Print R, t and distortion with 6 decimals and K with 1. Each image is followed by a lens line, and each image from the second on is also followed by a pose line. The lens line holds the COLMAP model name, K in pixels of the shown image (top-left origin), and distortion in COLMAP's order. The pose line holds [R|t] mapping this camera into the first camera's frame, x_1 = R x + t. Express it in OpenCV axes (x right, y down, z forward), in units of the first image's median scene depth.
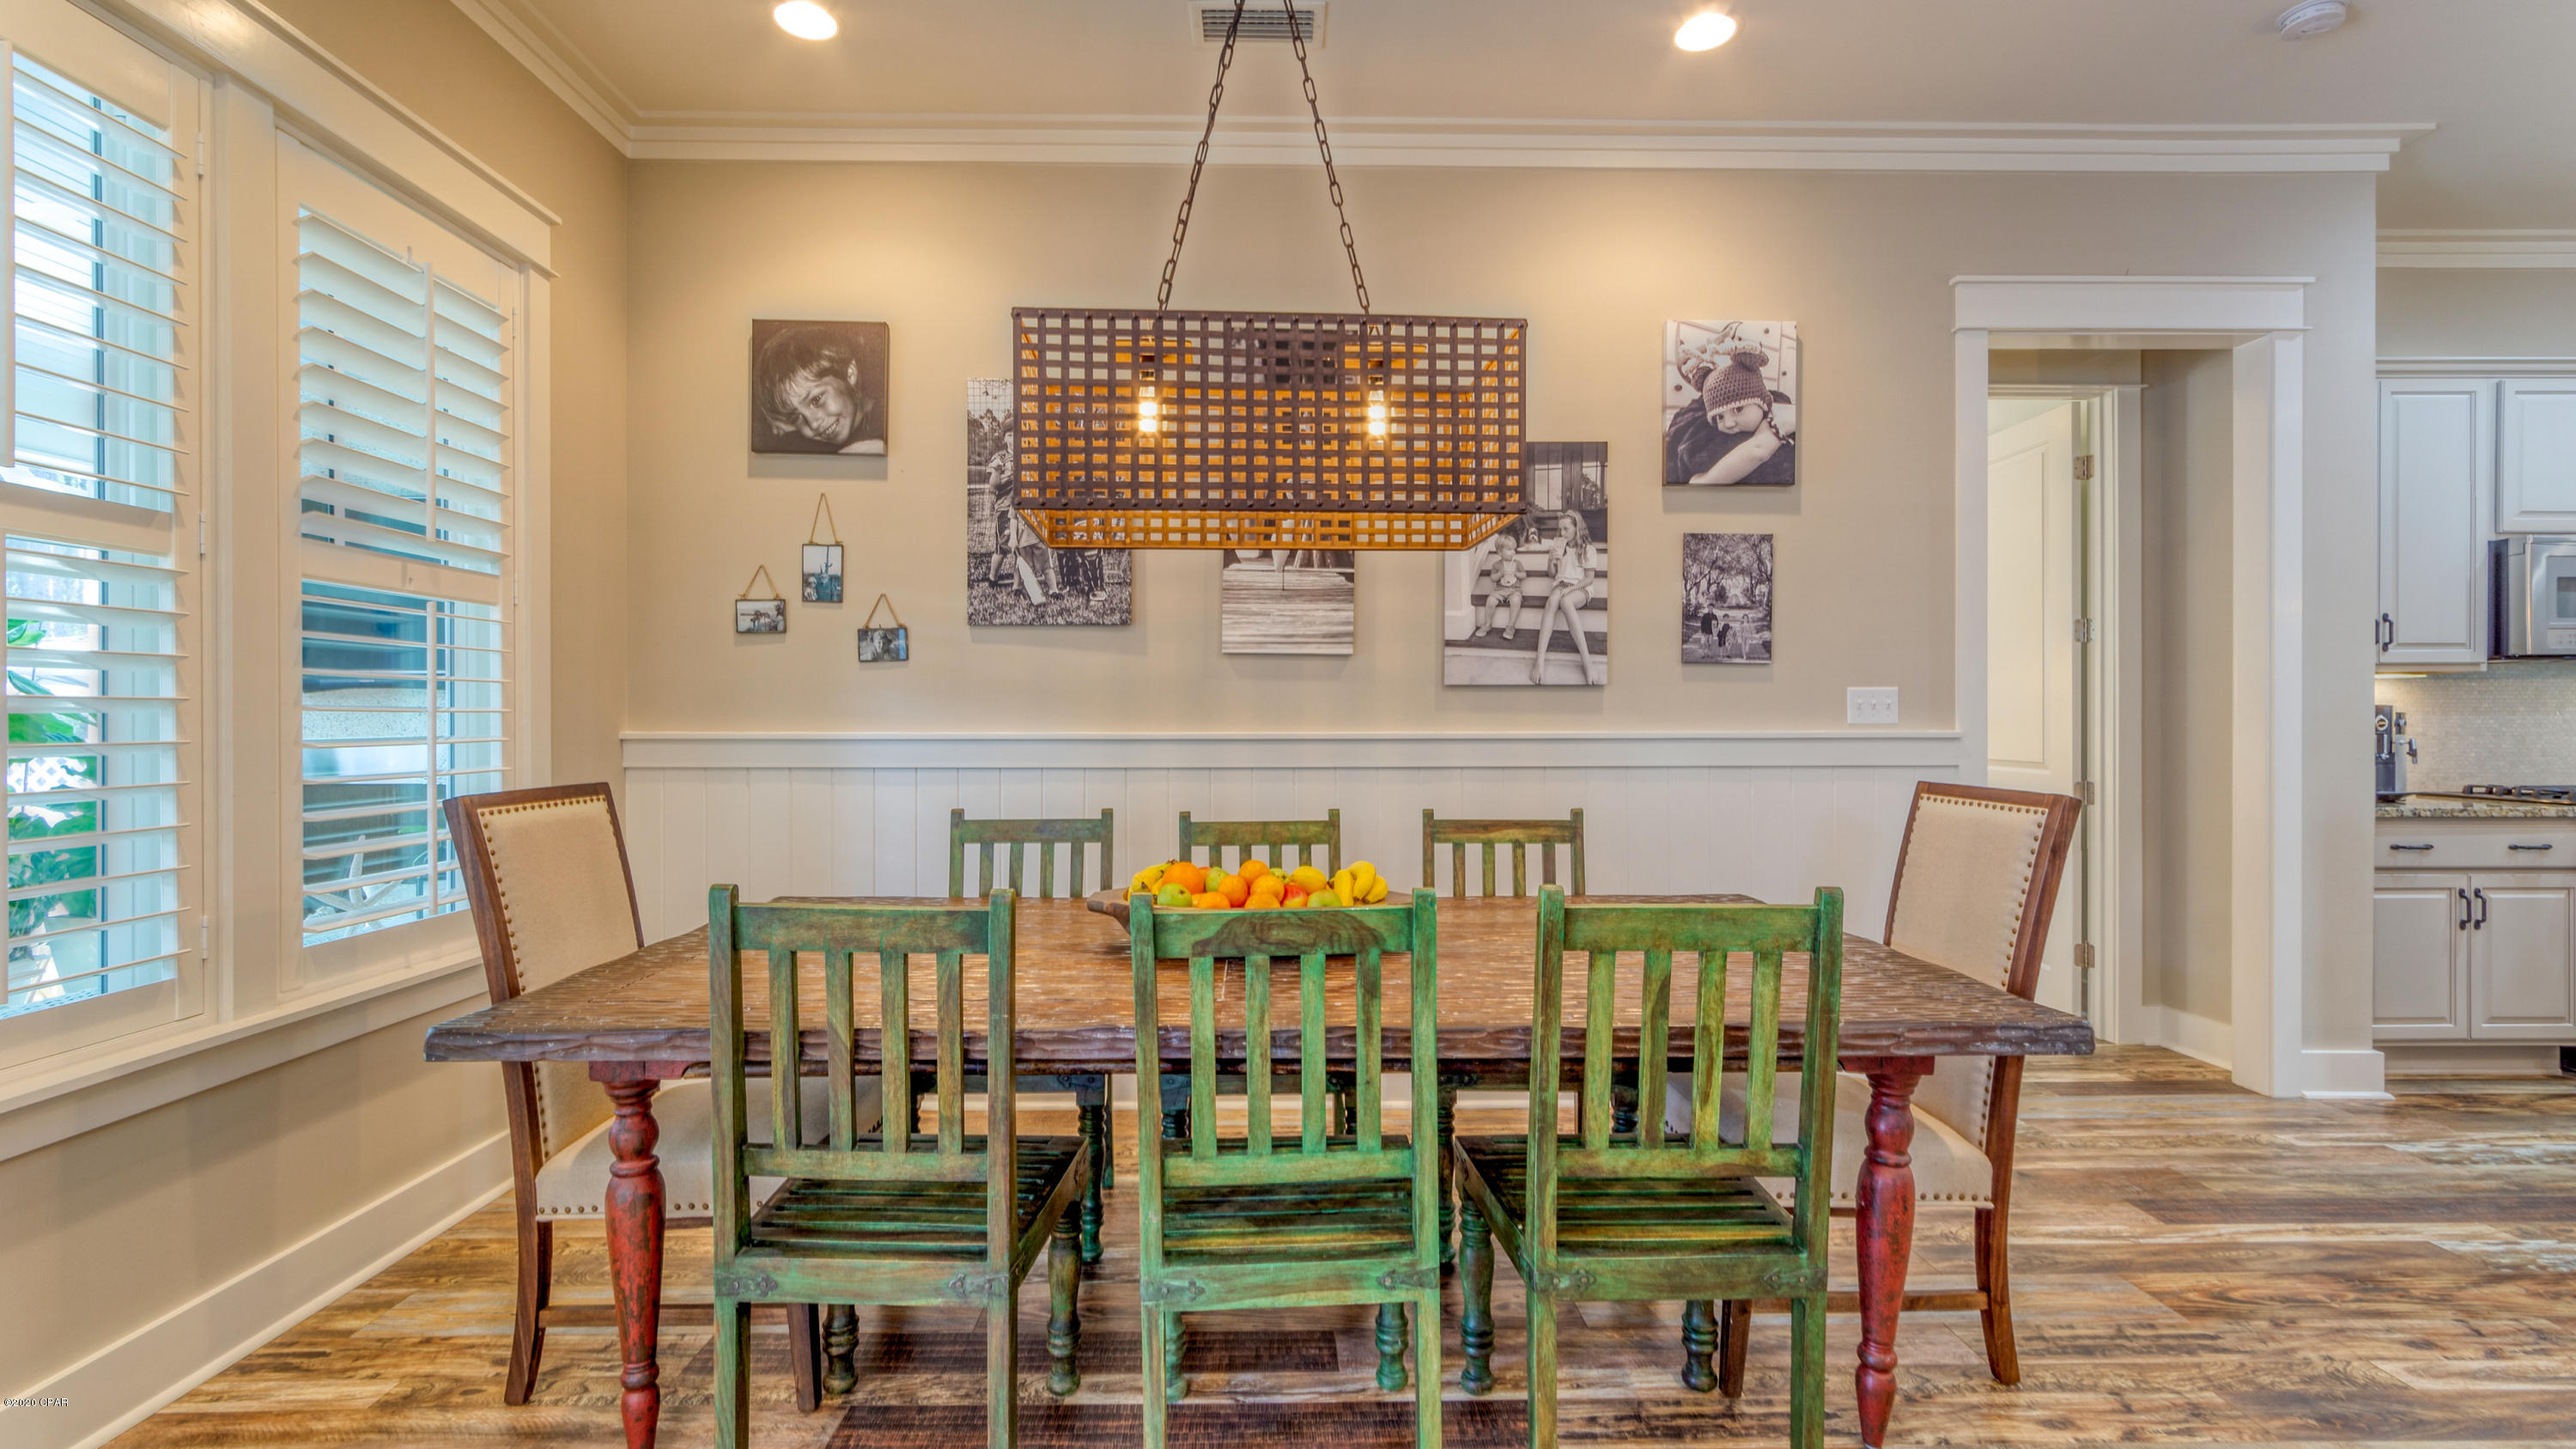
lens RADIAL K [[1102.3, 0, 1365.4], [0, 1102.3, 730.4], [0, 0, 1]] dist [0.002440, 0.000580]
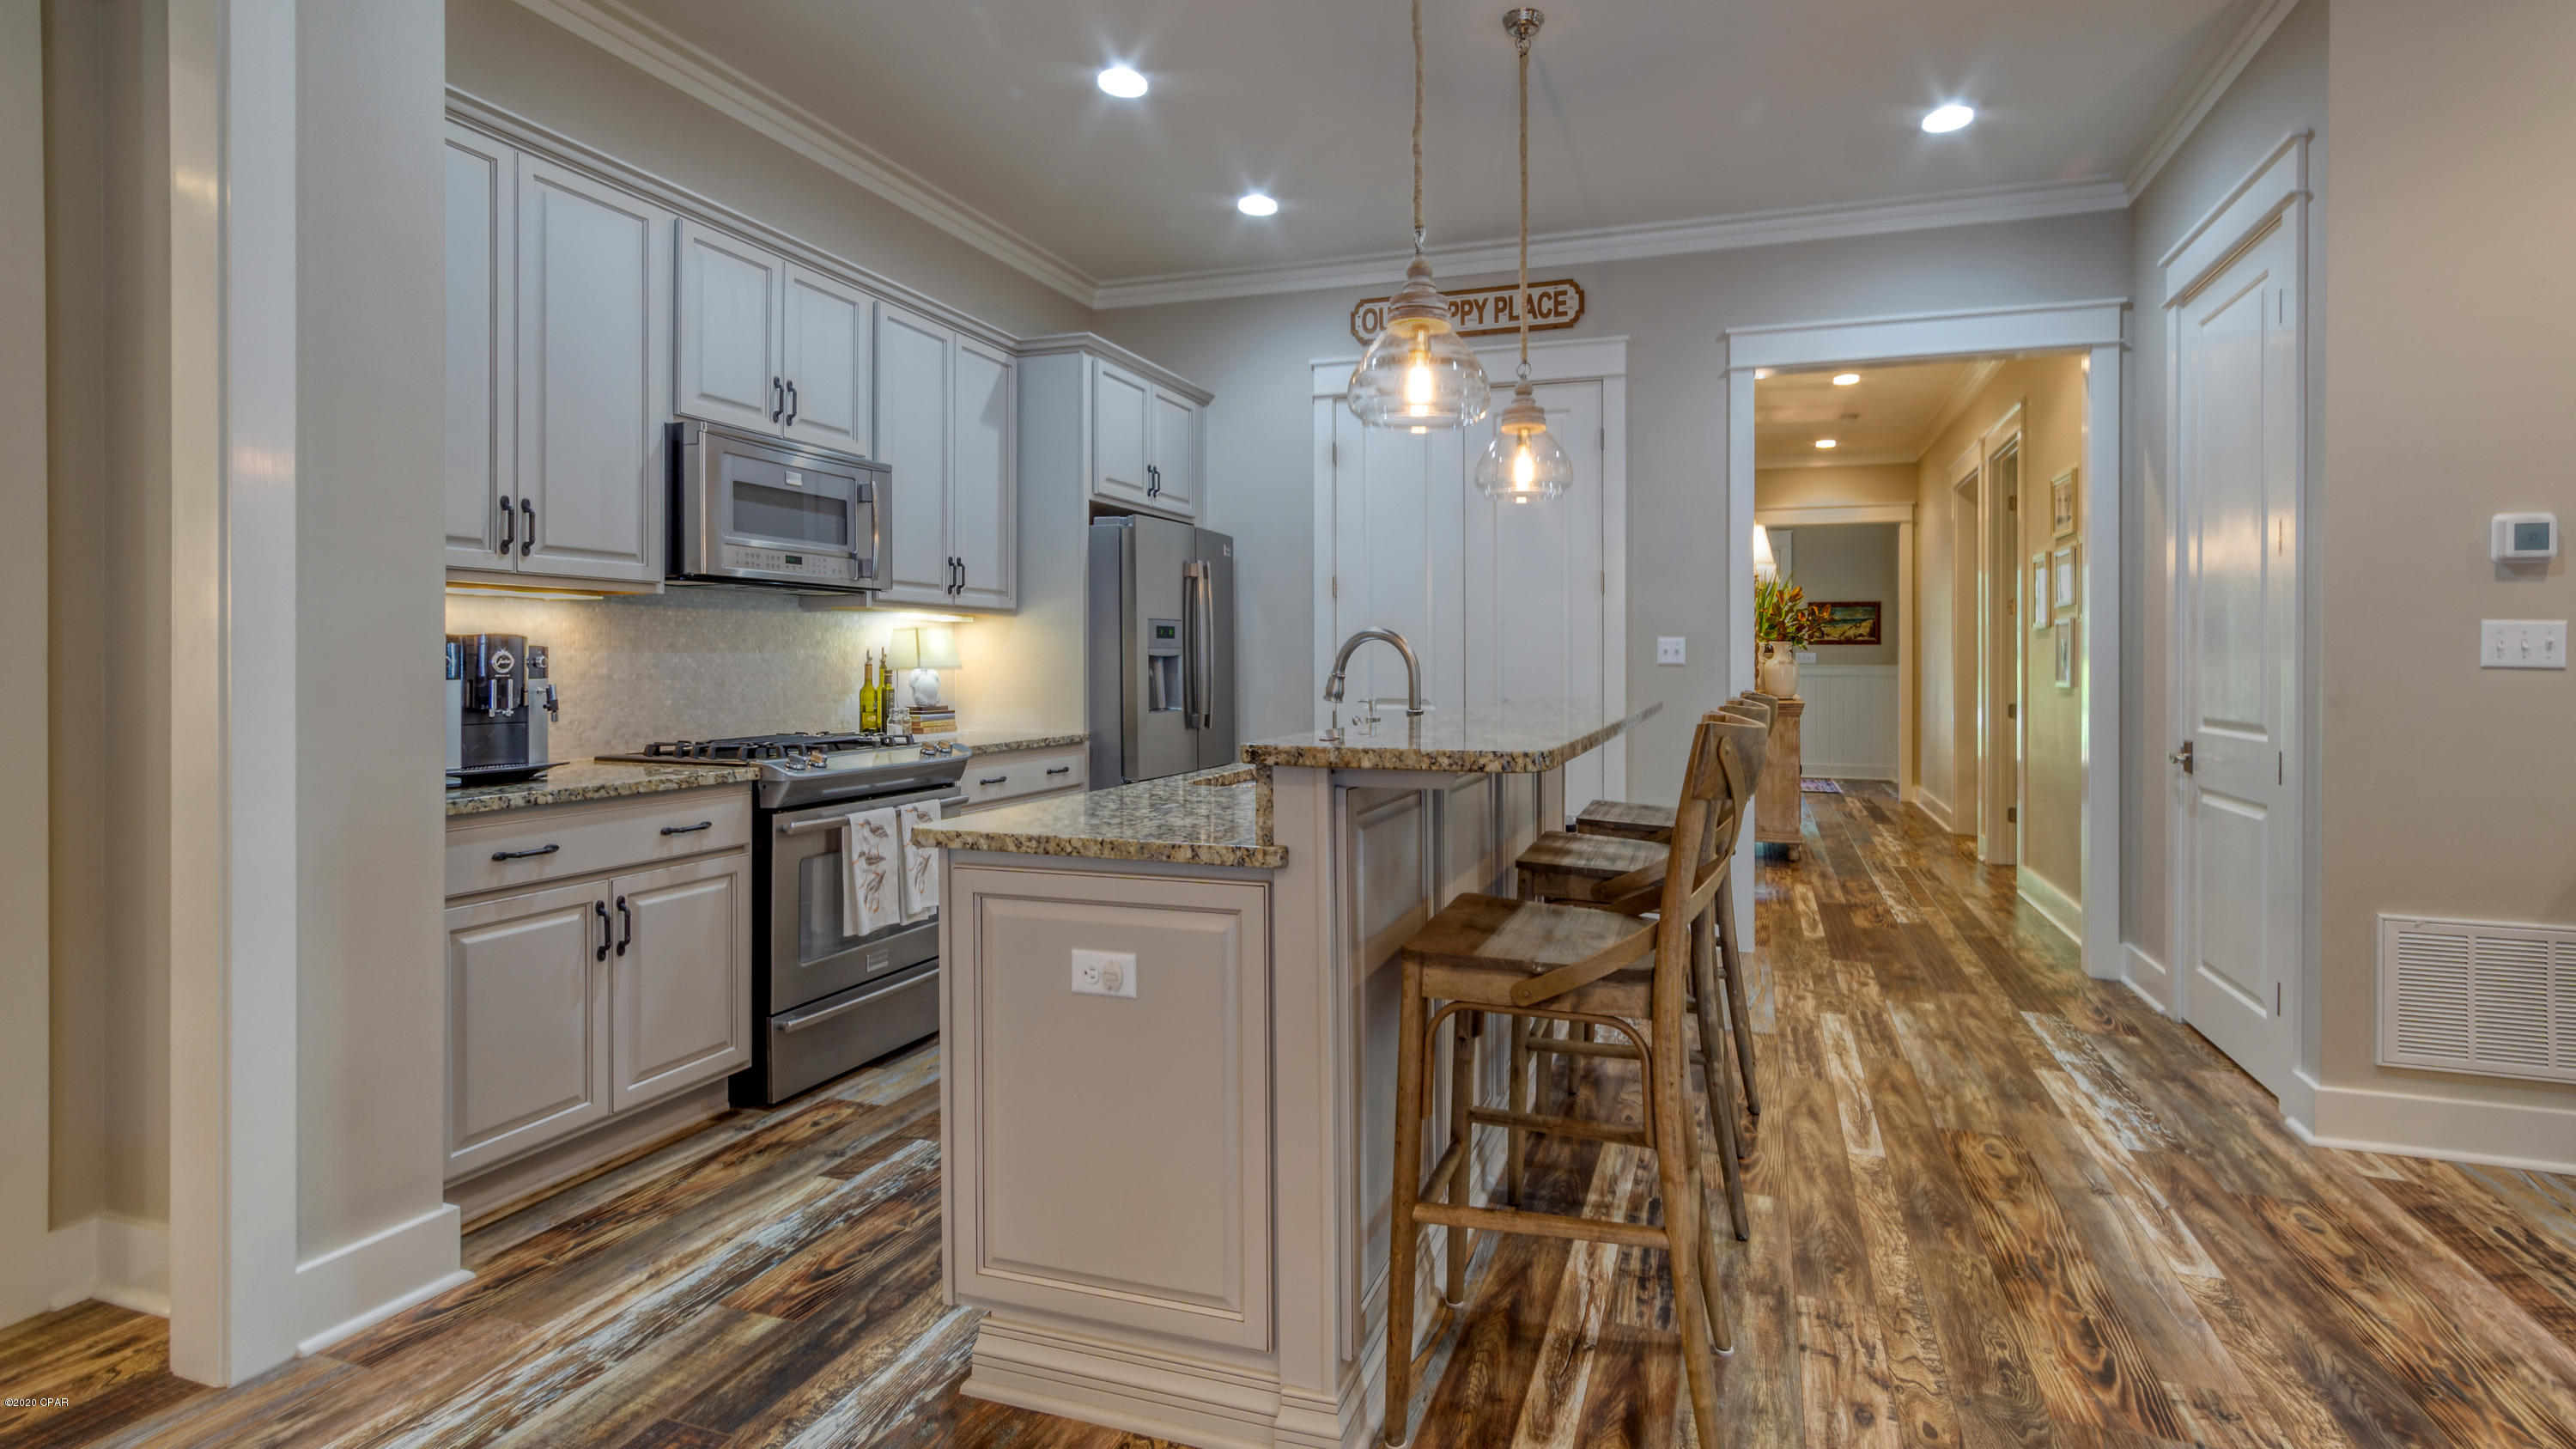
lens RADIAL K [[1269.1, 0, 1285.3], [0, 1269.1, 670.8], [0, 0, 1]] dist [0.000830, 0.000098]
pose [[0.414173, -0.002393, 0.910195, 0.424263], [0.004191, 0.999991, 0.000722, 0.000517], [-0.910189, 0.003516, 0.414179, 0.266851]]
